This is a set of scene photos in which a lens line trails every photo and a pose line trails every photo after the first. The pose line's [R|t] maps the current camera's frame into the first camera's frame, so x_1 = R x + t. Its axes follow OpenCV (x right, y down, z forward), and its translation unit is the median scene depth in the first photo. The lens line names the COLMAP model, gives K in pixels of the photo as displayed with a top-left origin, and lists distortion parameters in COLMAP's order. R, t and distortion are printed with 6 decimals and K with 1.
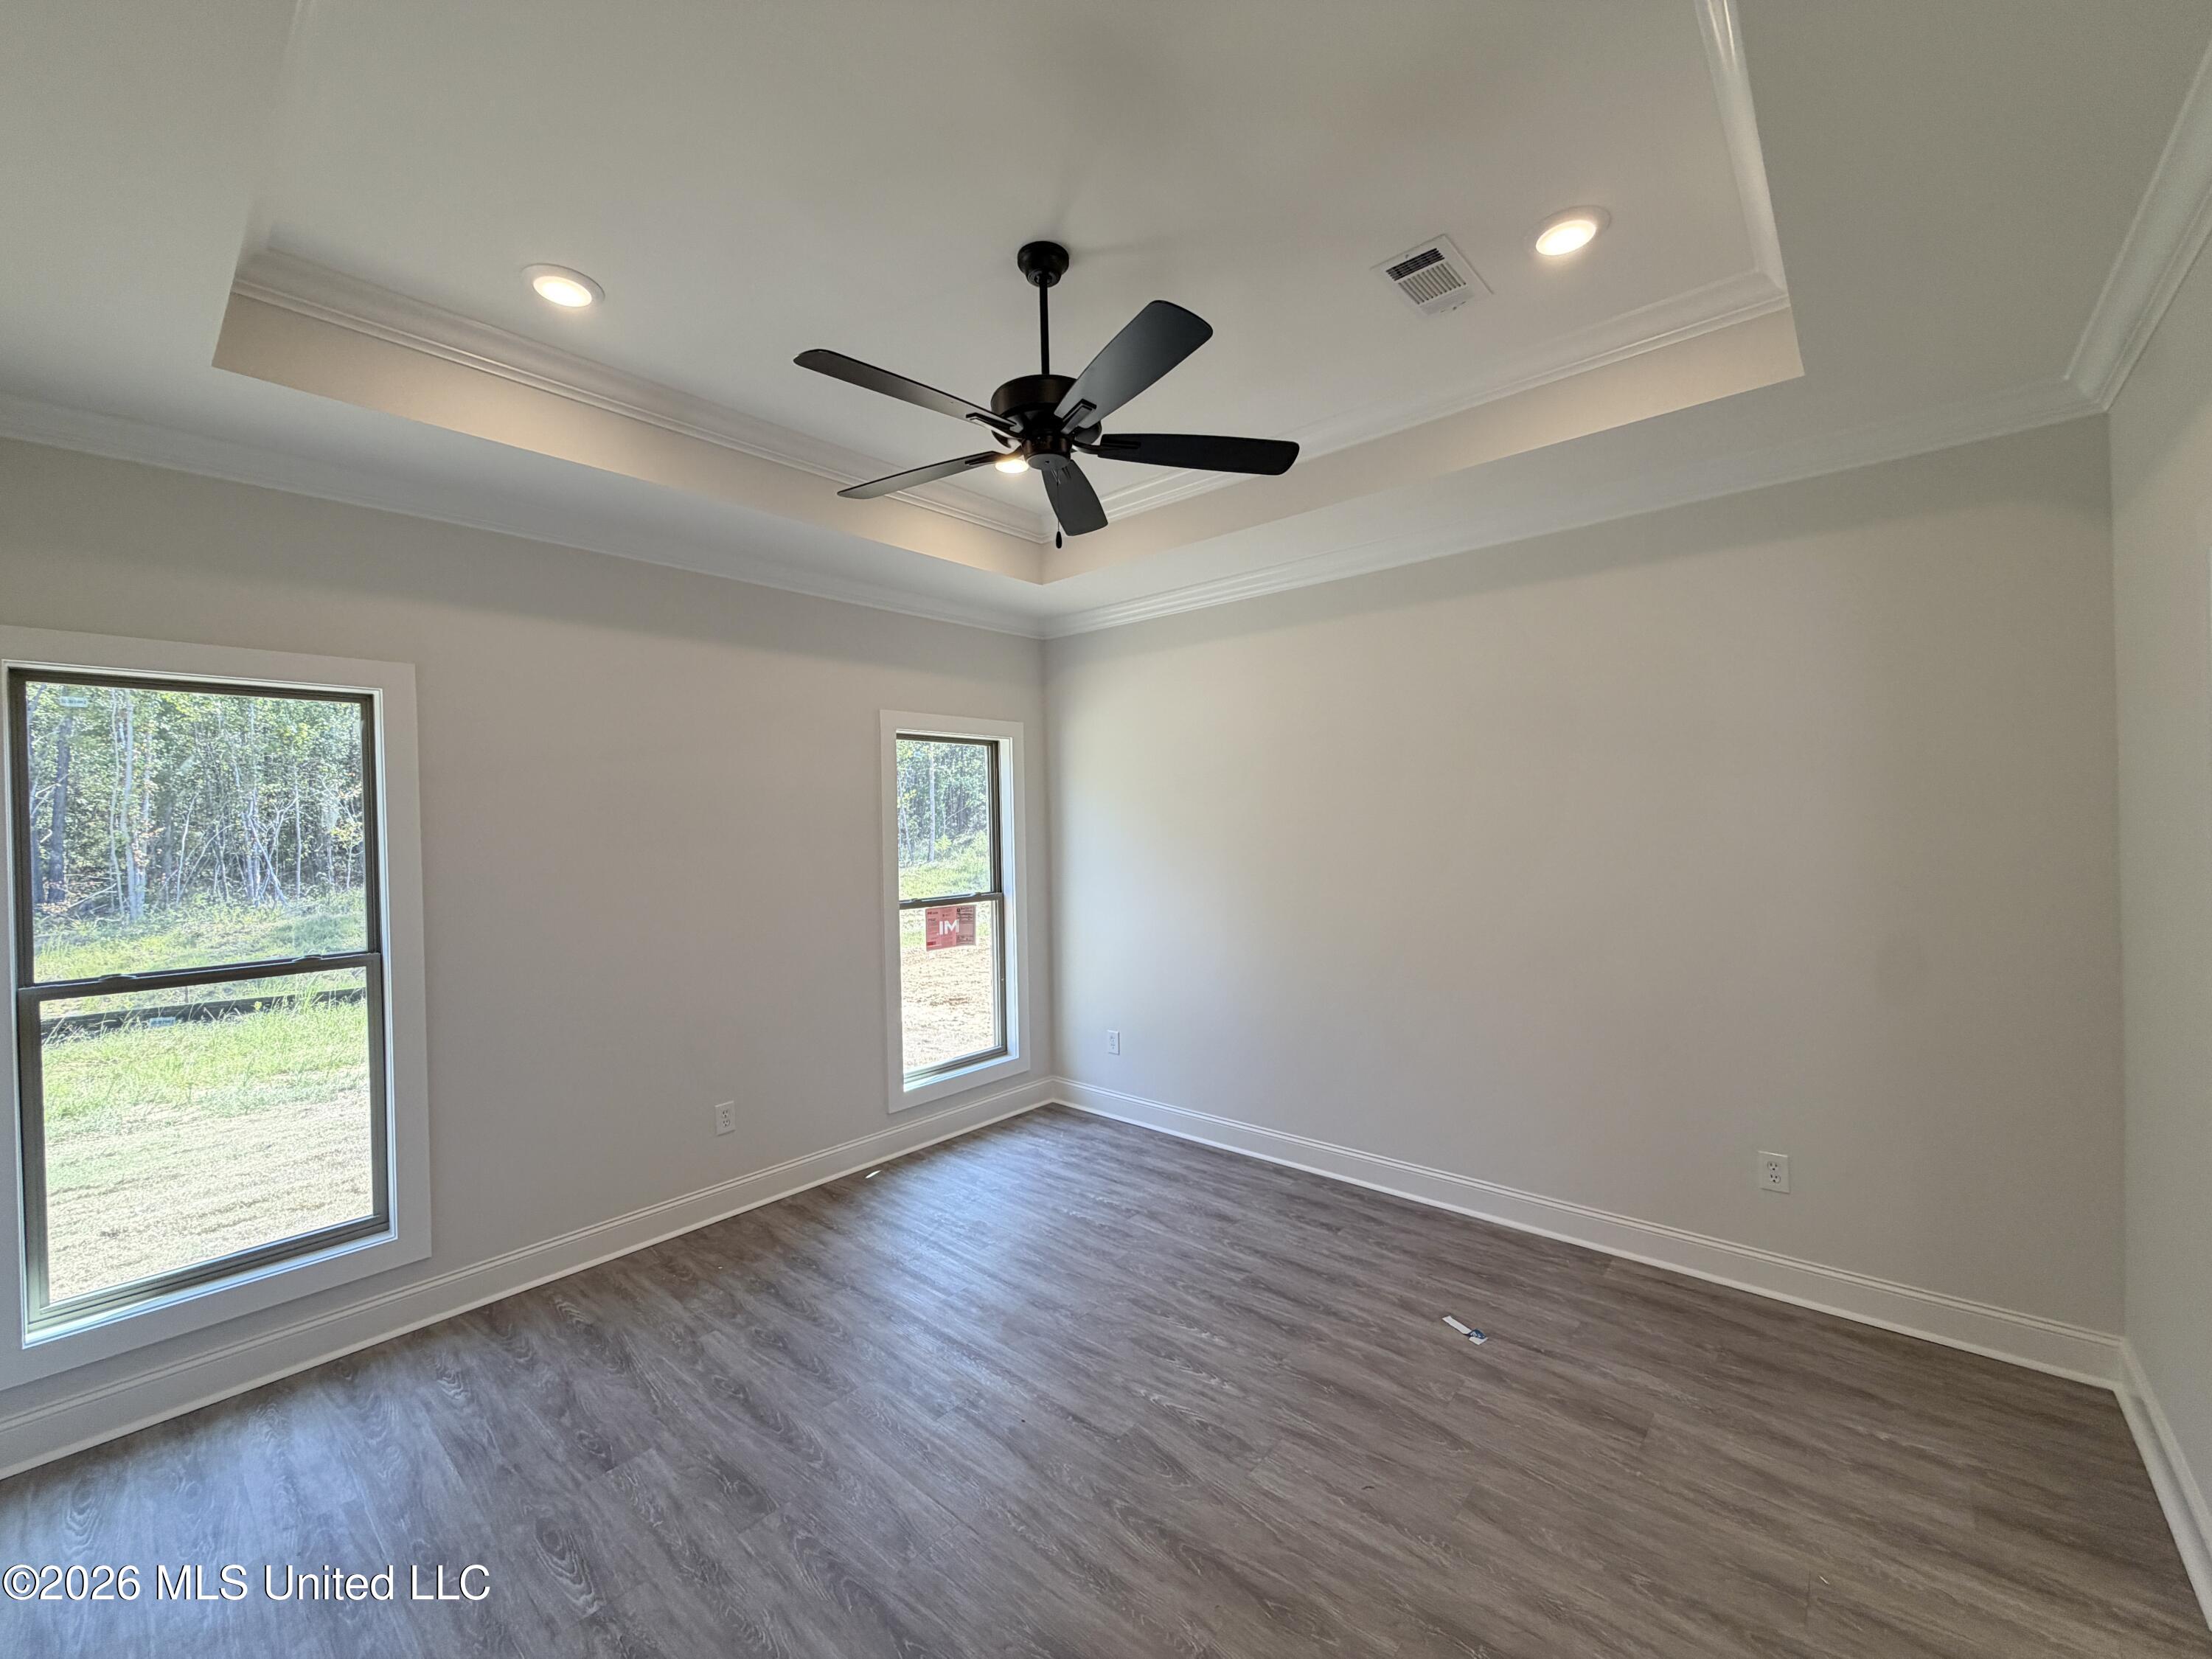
lens RADIAL K [[882.0, 0, 1111.5], [0, 882.0, 826.4], [0, 0, 1]] dist [-0.000207, -0.000168]
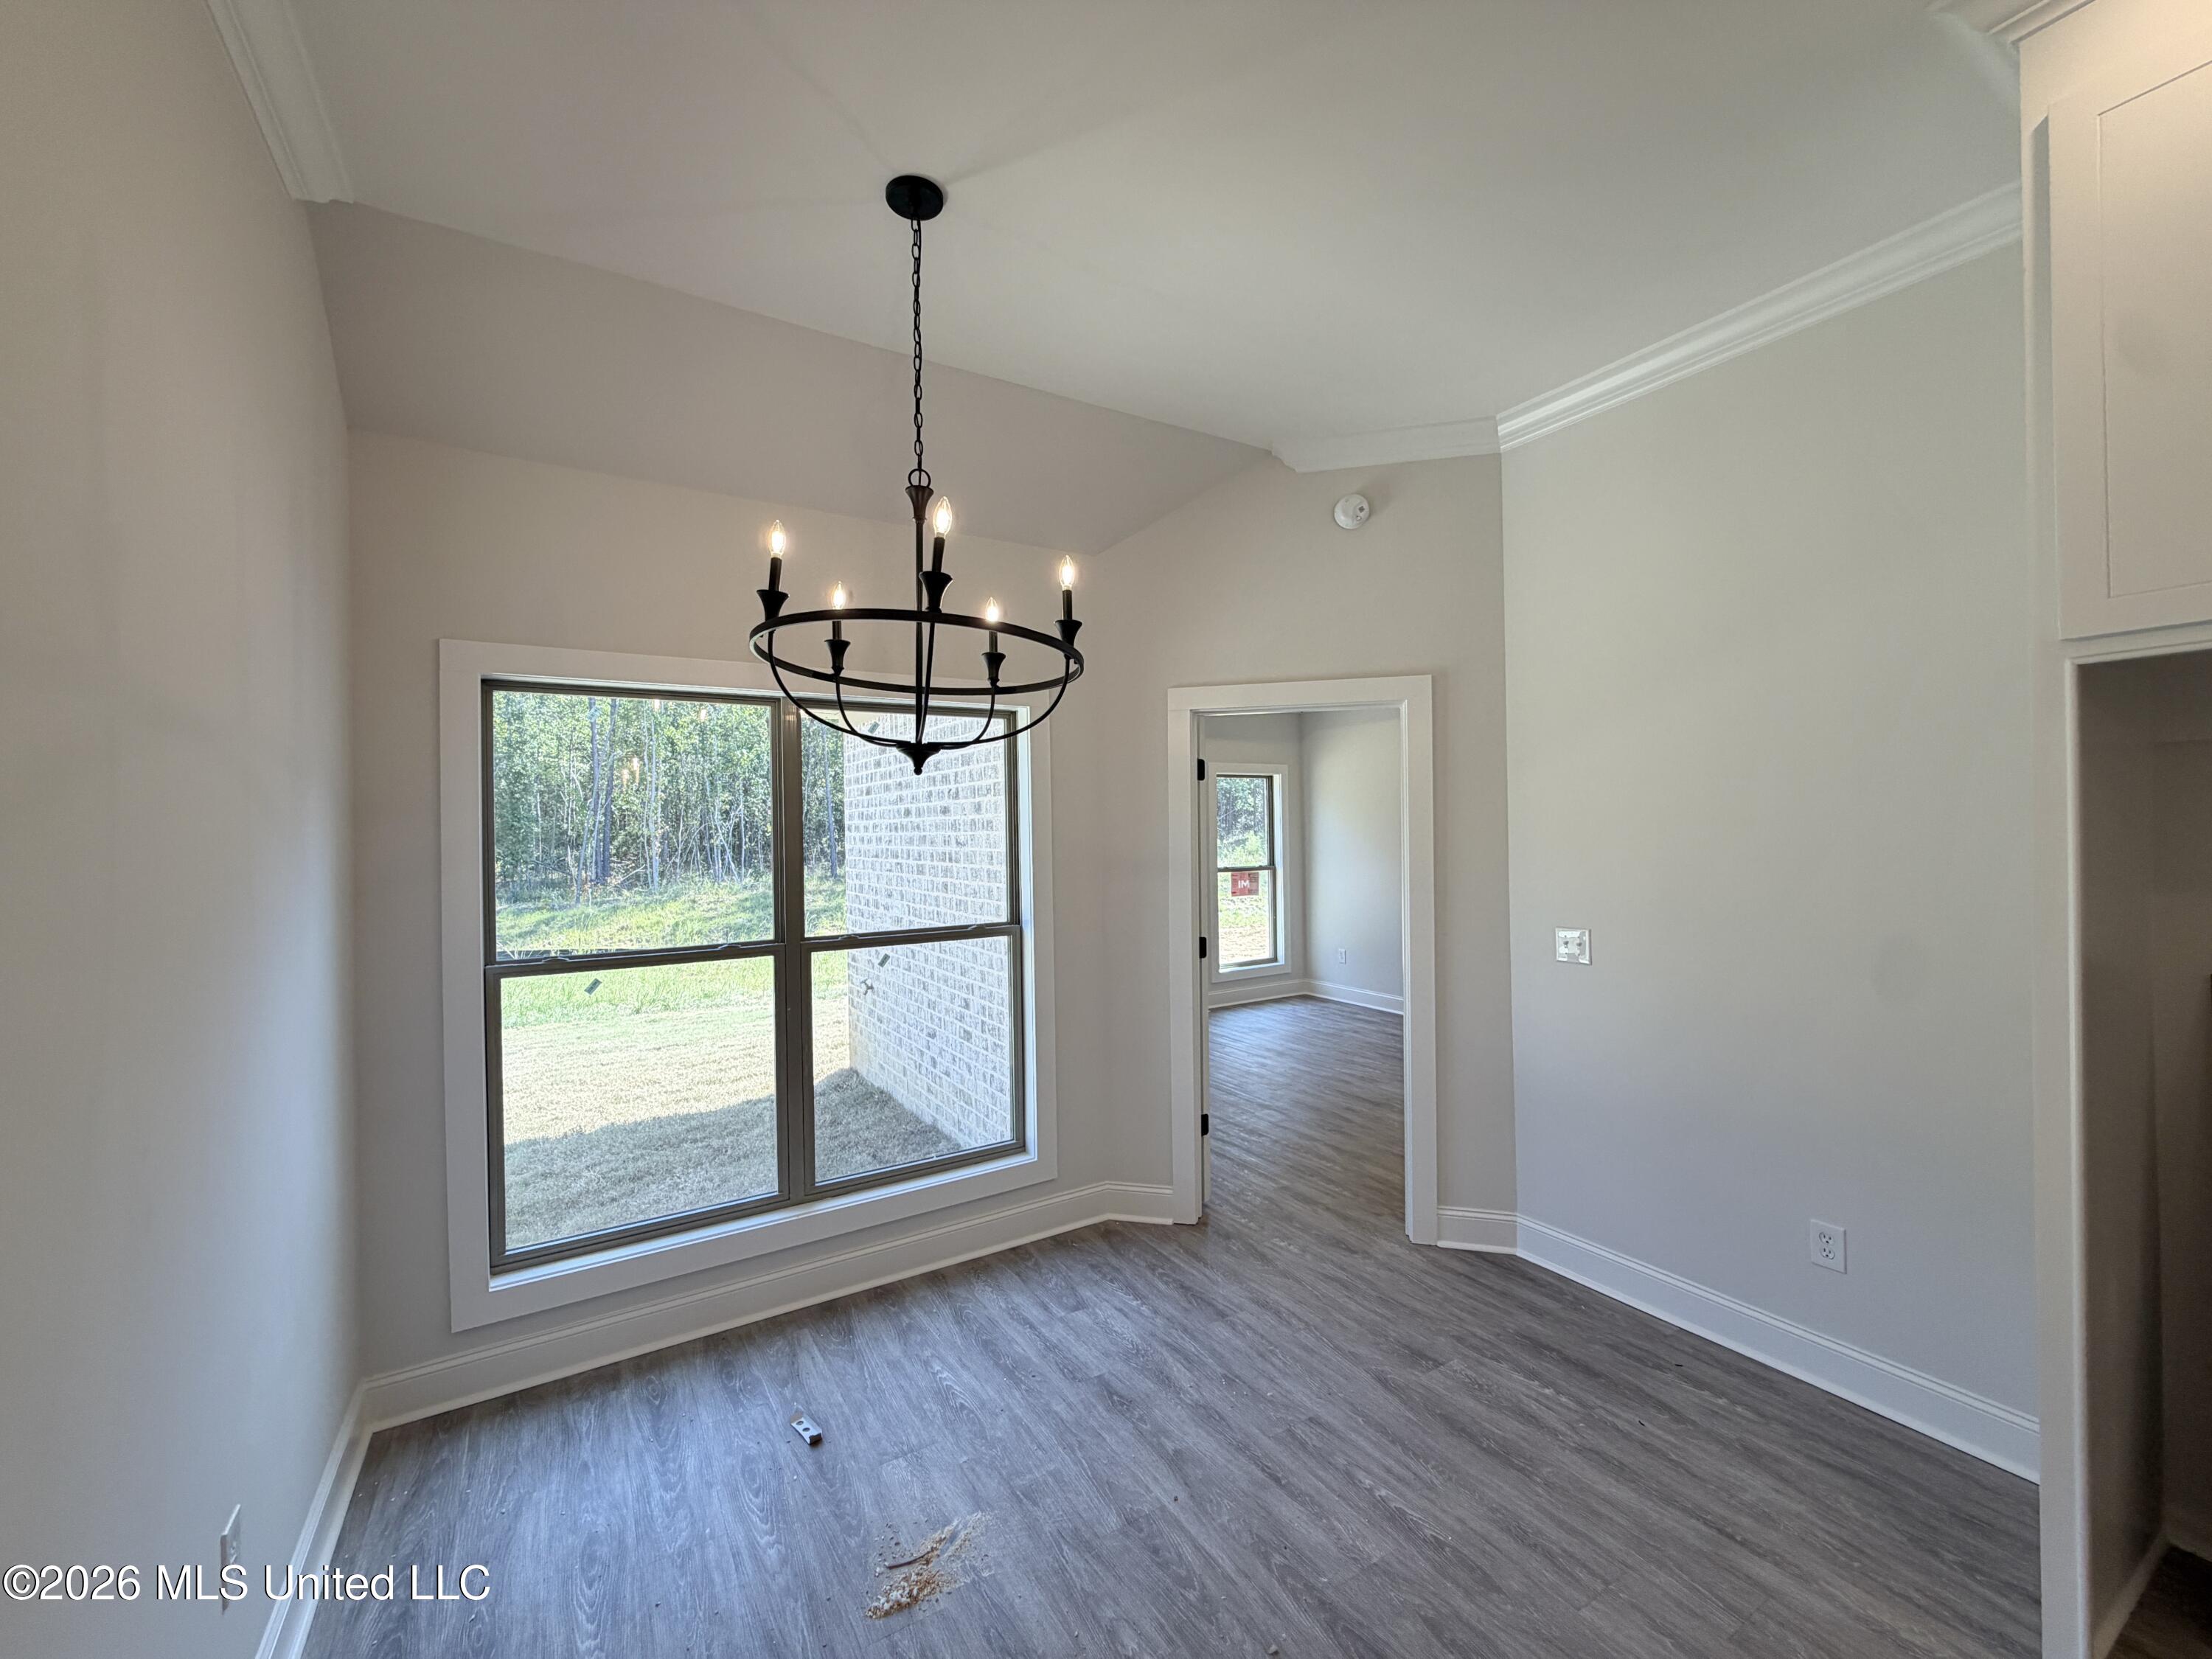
lens RADIAL K [[882.0, 0, 1097.2], [0, 882.0, 826.9], [0, 0, 1]] dist [-0.000207, -0.000168]
pose [[0.950784, 0.004239, -0.309824, 0.078976], [-0.004569, 0.999990, -0.000340, 0.002751], [0.309820, 0.001739, 0.950794, -0.742683]]
